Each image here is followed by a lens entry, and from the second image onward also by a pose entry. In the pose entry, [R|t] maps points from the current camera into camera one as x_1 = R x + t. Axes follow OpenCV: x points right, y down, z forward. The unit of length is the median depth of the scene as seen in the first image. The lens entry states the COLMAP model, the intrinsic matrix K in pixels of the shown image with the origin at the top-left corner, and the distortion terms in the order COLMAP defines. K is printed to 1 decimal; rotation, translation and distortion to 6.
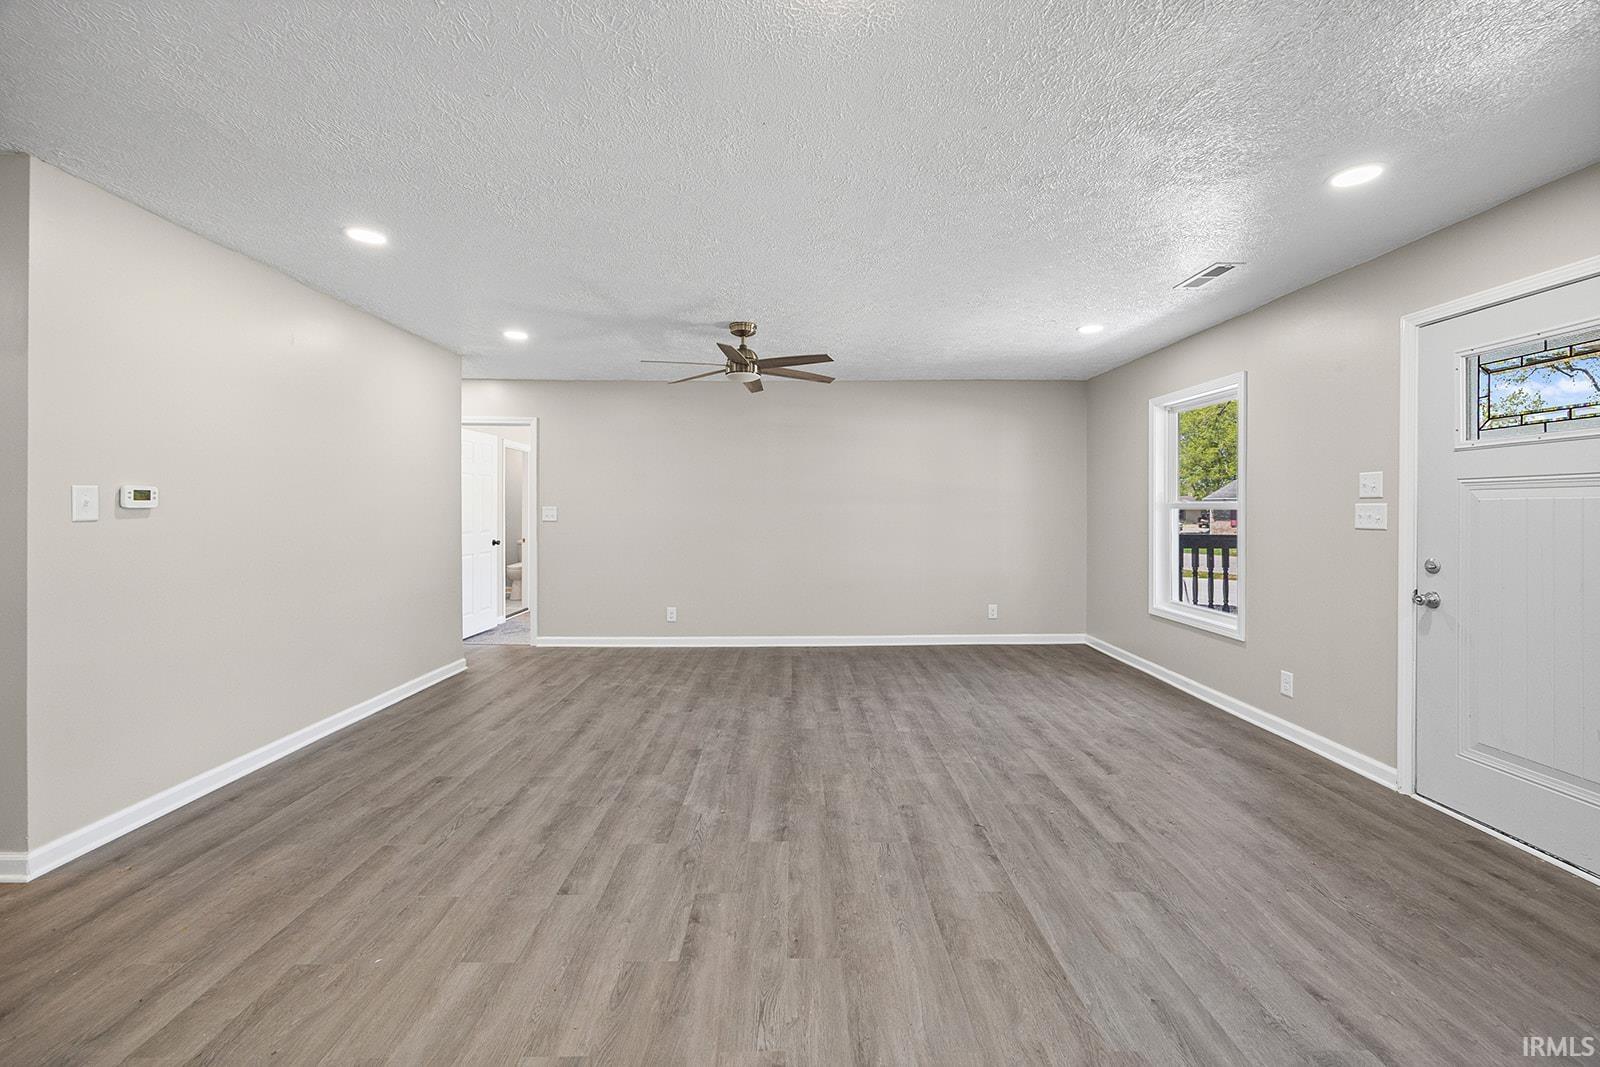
lens RADIAL K [[629.6, 0, 798.2], [0, 629.6, 514.4], [0, 0, 1]] dist [-0.000301, -0.000139]
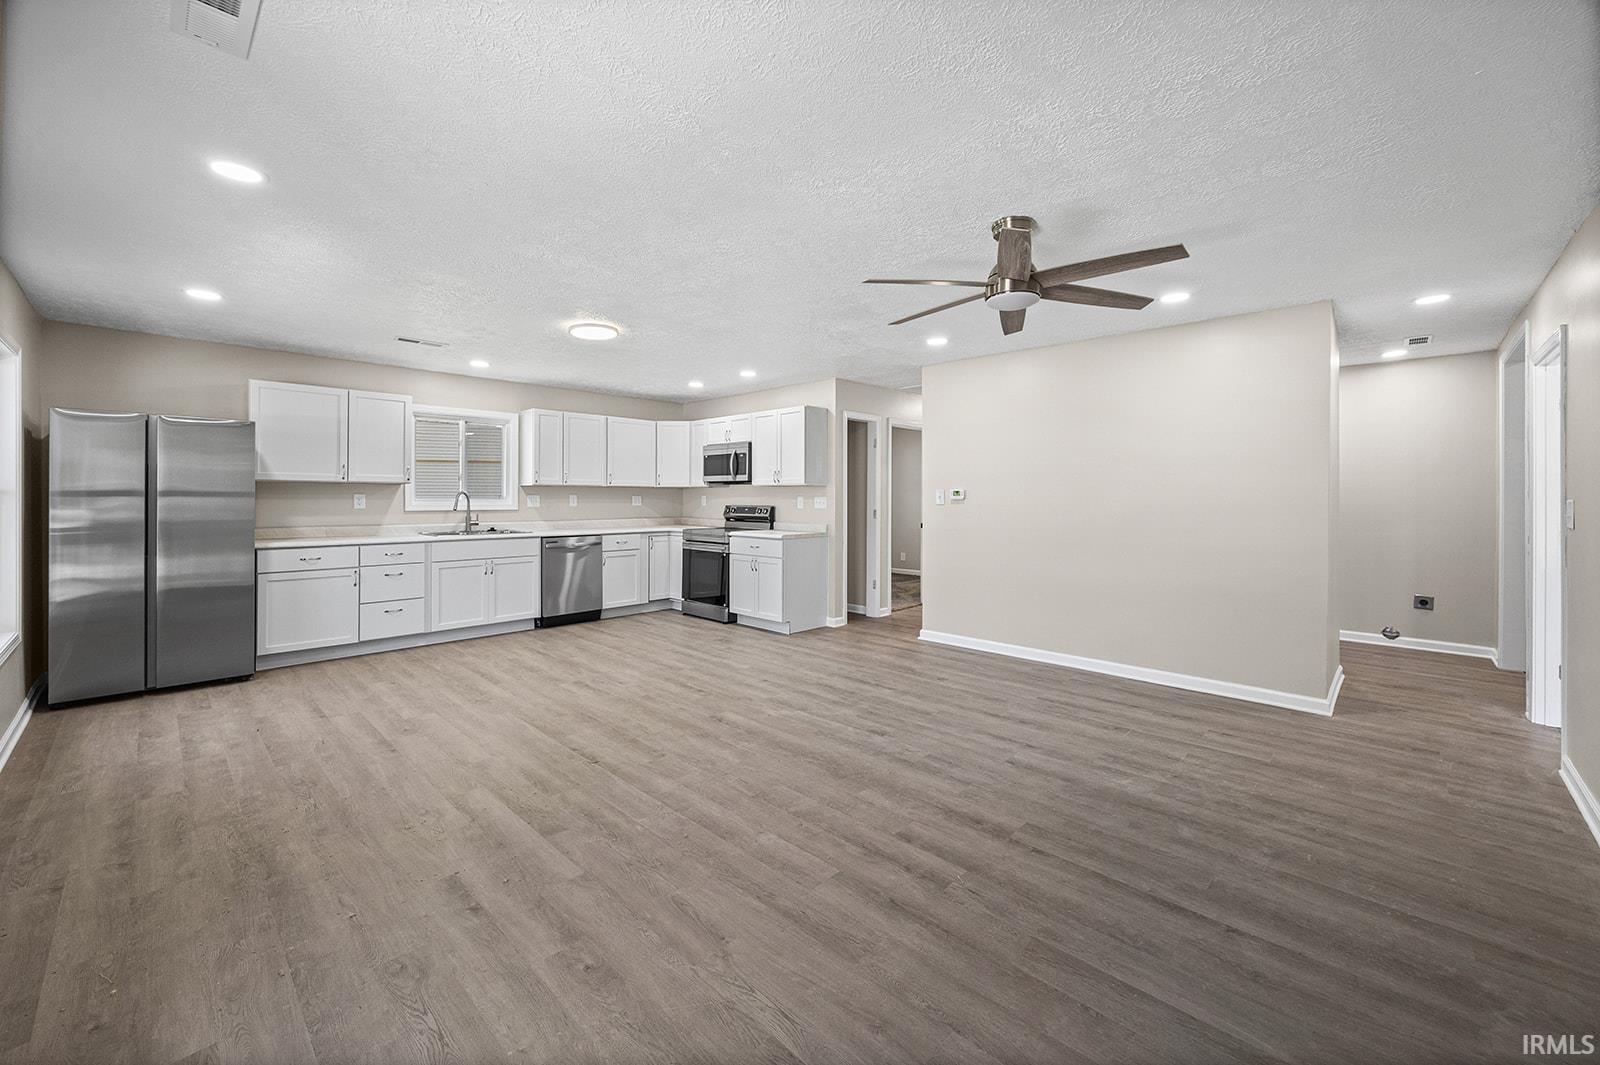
lens RADIAL K [[641.0, 0, 804.1], [0, 641.0, 495.0], [0, 0, 1]] dist [-0.000044, 0.000047]
pose [[-0.698968, -0.006661, -0.715122, 0.593757], [-0.010028, 0.999950, 0.000487, -0.013001], [0.715082, 0.007512, -0.699000, 1.431888]]
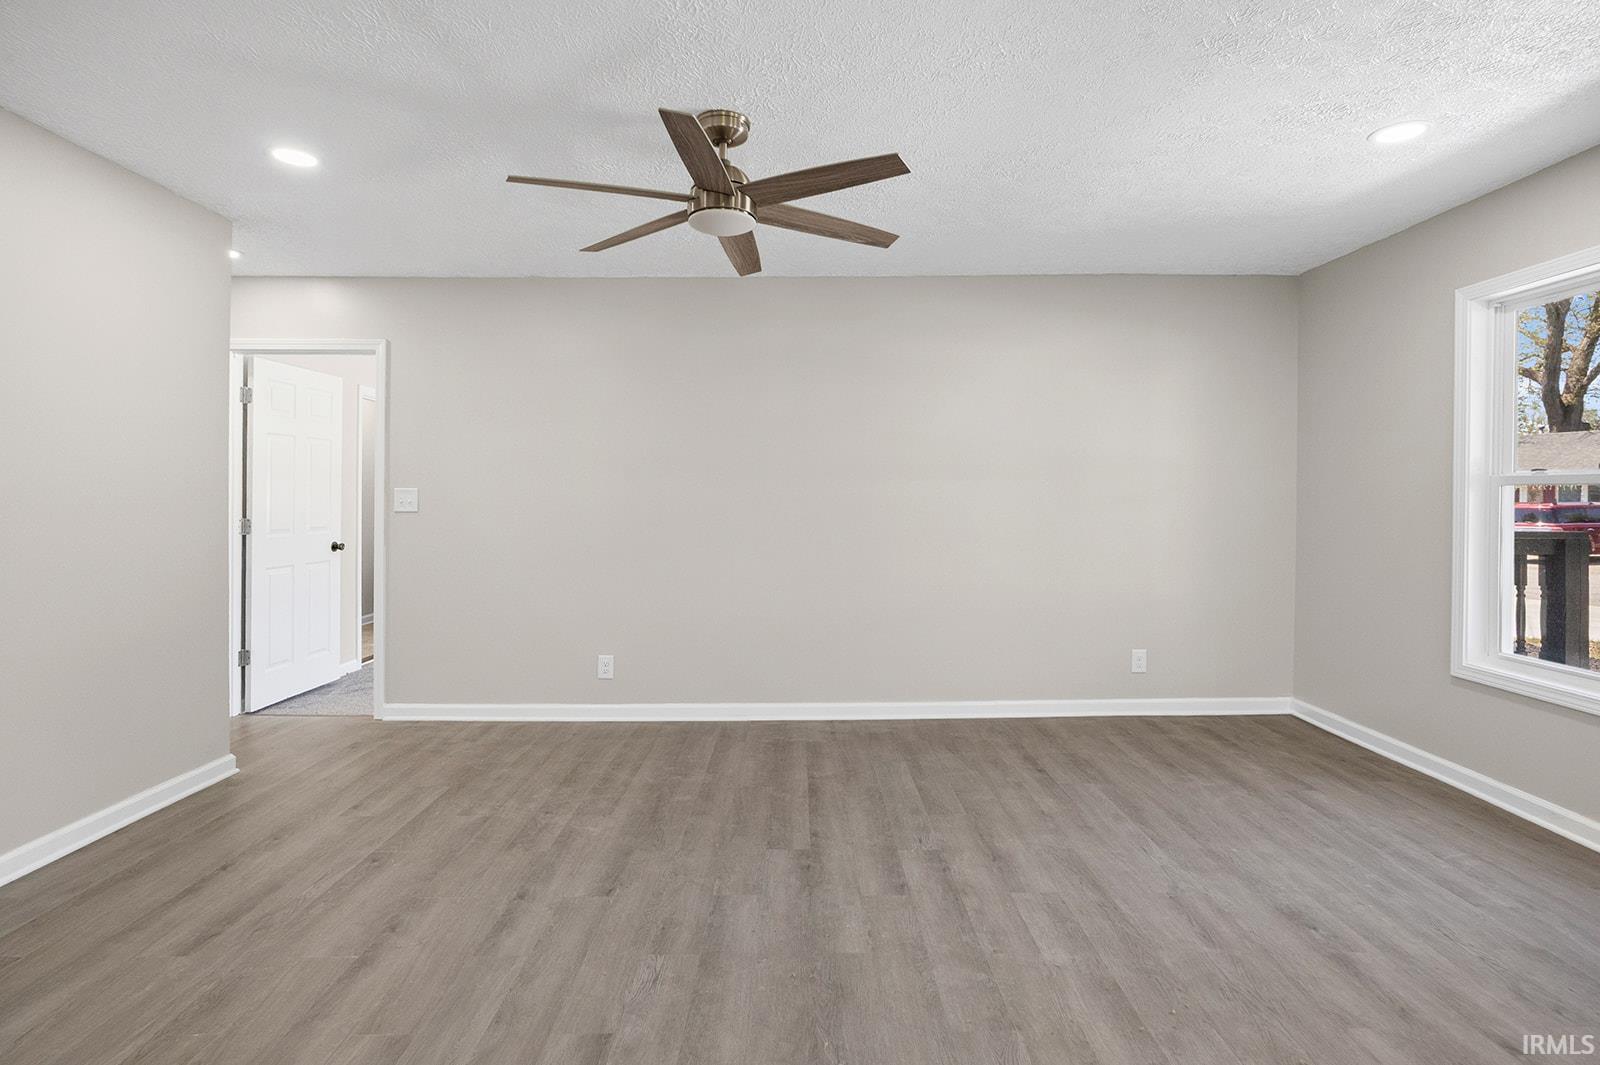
lens RADIAL K [[773.3, 0, 796.1], [0, 773.3, 518.0], [0, 0, 1]] dist [-0.006855, 0.000055]
pose [[0.999963, -0.002394, -0.008303, -0.018924], [0.002540, 0.999840, 0.017684, 0.006216], [0.008260, -0.017705, 0.999809, 0.416506]]
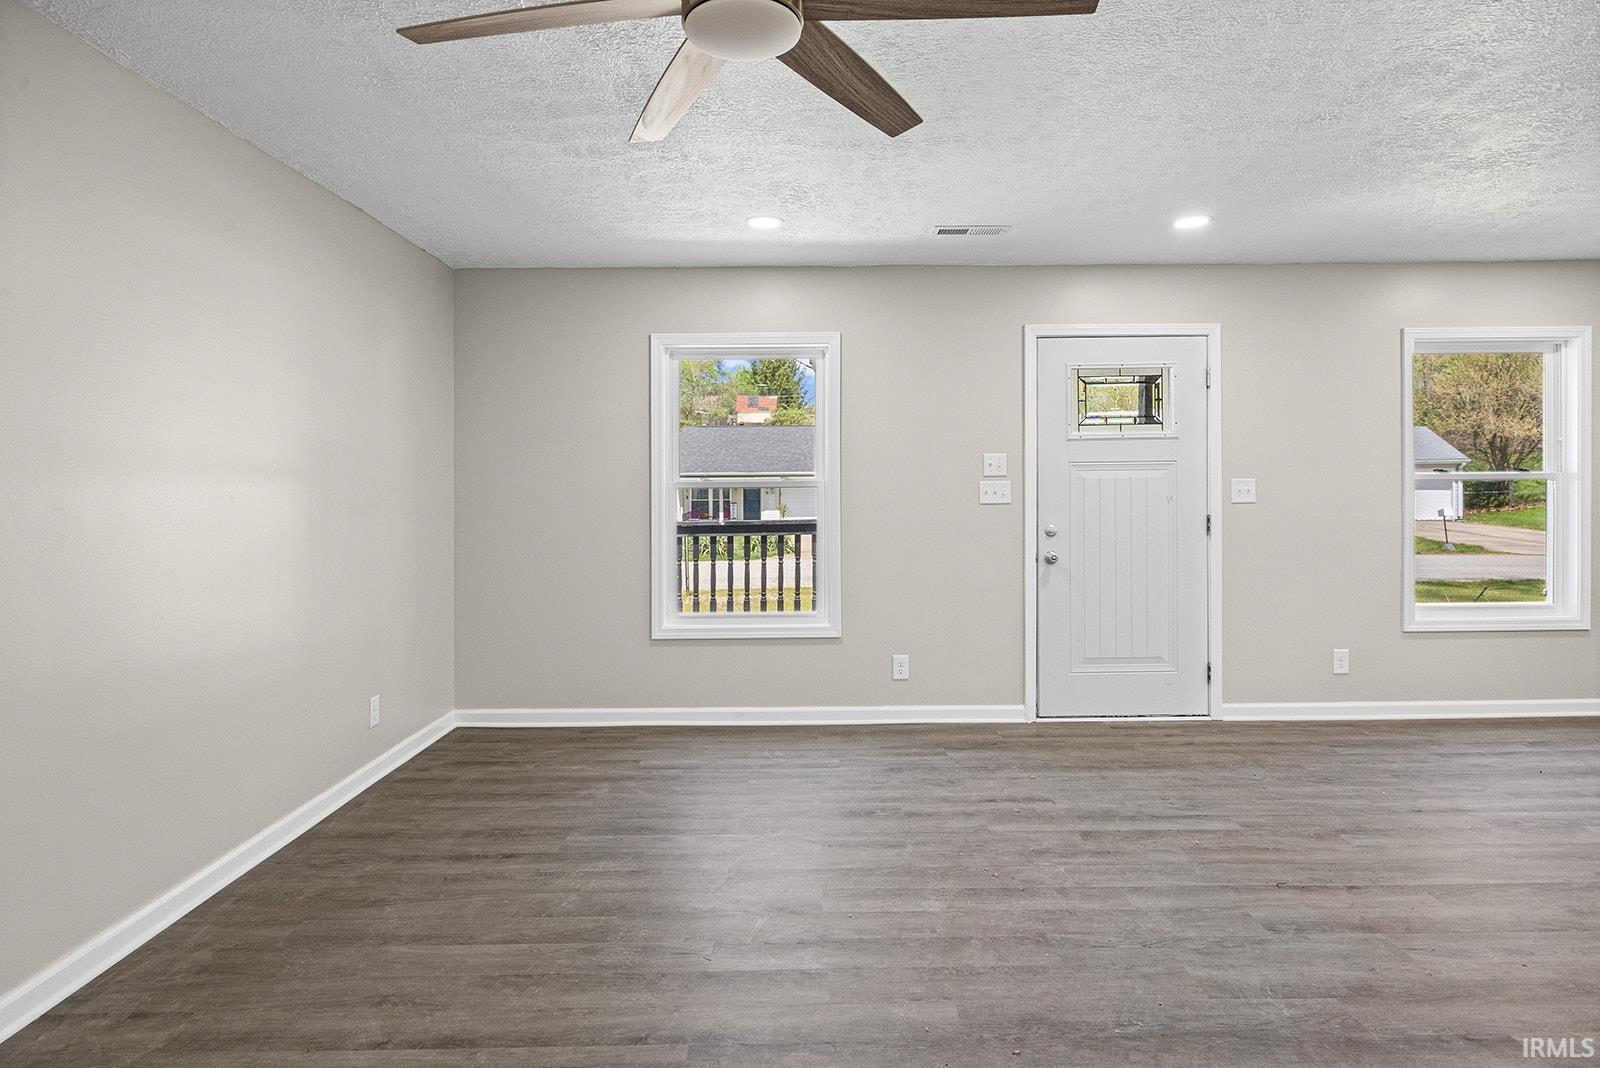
lens RADIAL K [[878.1, 0, 816.6], [0, 878.1, 526.1], [0, 0, 1]] dist [-0.000918, -0.000460]
pose [[0.008585, -0.041124, 0.999117, -0.530839], [0.019956, 0.998962, 0.040946, -0.005957], [-0.999764, 0.019587, 0.009397, 1.043856]]
